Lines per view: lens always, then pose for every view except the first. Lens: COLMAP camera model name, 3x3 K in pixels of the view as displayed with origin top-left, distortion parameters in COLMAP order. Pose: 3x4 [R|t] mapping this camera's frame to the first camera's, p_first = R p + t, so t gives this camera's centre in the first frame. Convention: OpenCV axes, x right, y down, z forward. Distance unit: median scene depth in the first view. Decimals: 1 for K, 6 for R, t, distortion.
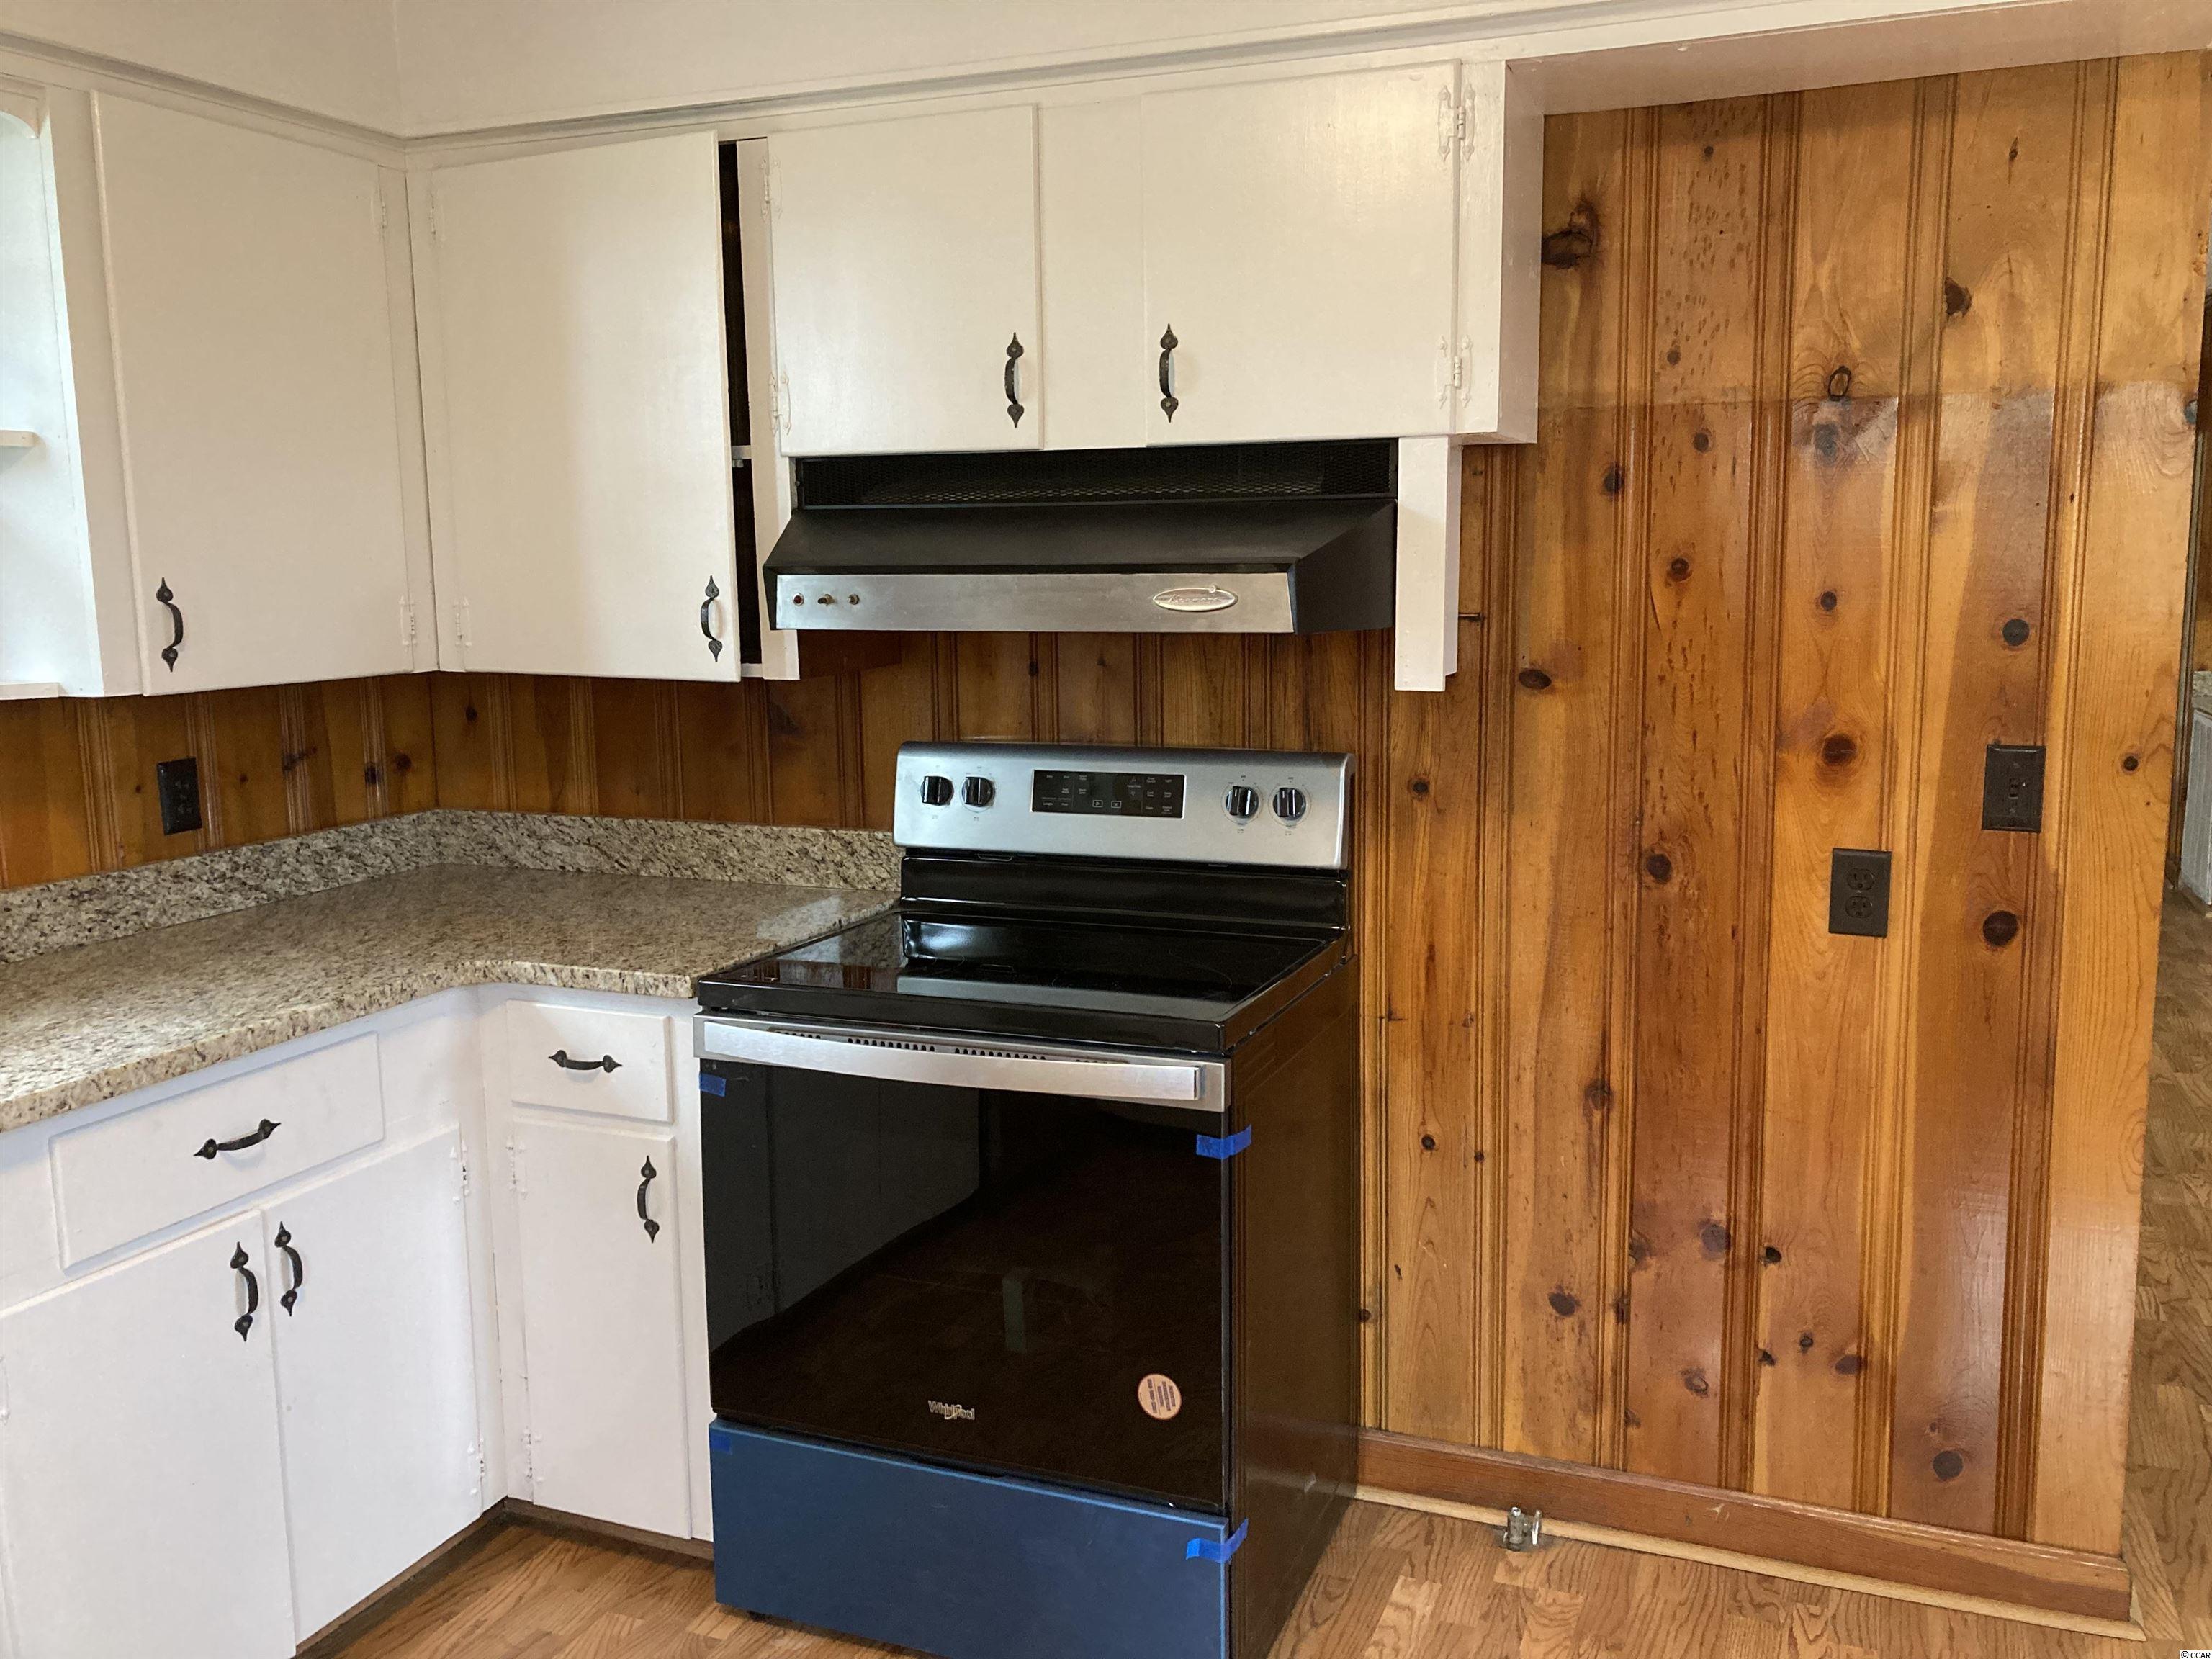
lens RADIAL K [[1801.6, 0, 1110.3], [0, 1801.6, 823.6], [0, 0, 1]] dist [0.001317, 0.001838]
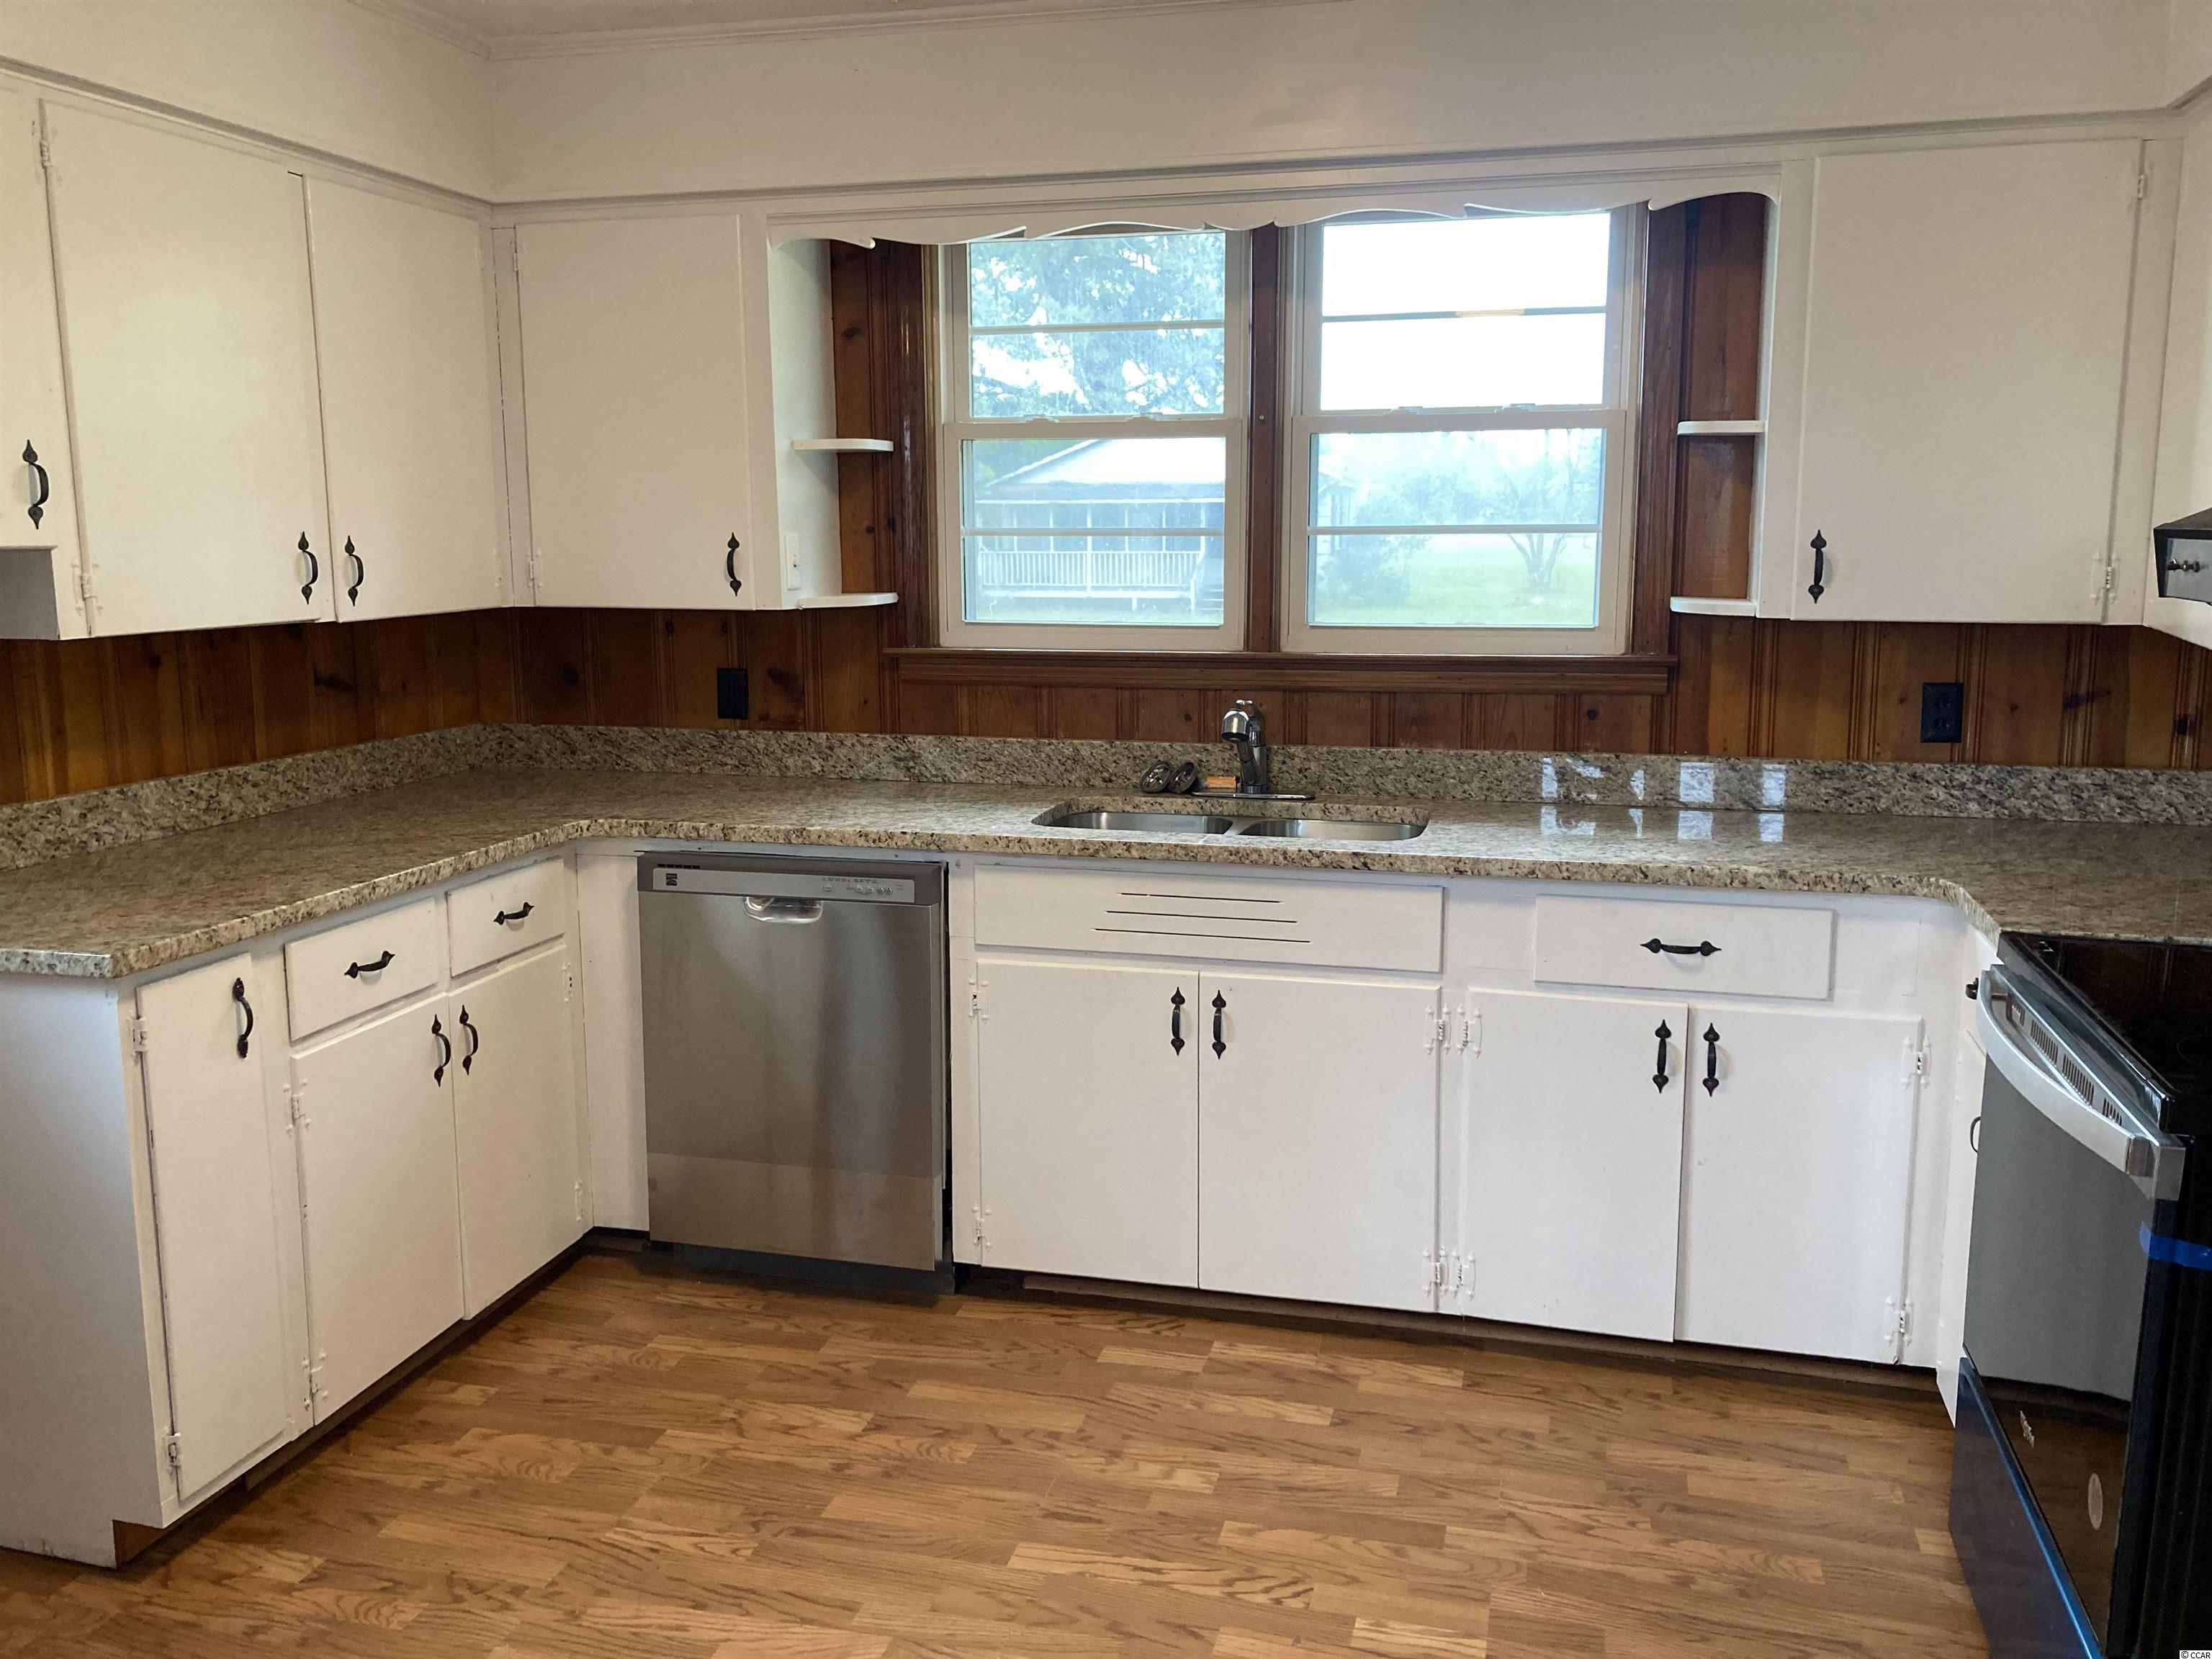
lens RADIAL K [[1801.6, 0, 1108.7], [0, 1801.6, 831.7], [0, 0, 1]] dist [0.001317, 0.001838]
pose [[0.130646, 0.185722, -0.973878, 0.634157], [-0.148185, 0.974921, 0.166042, -0.058730], [0.980292, 0.122621, 0.154891, 0.299784]]
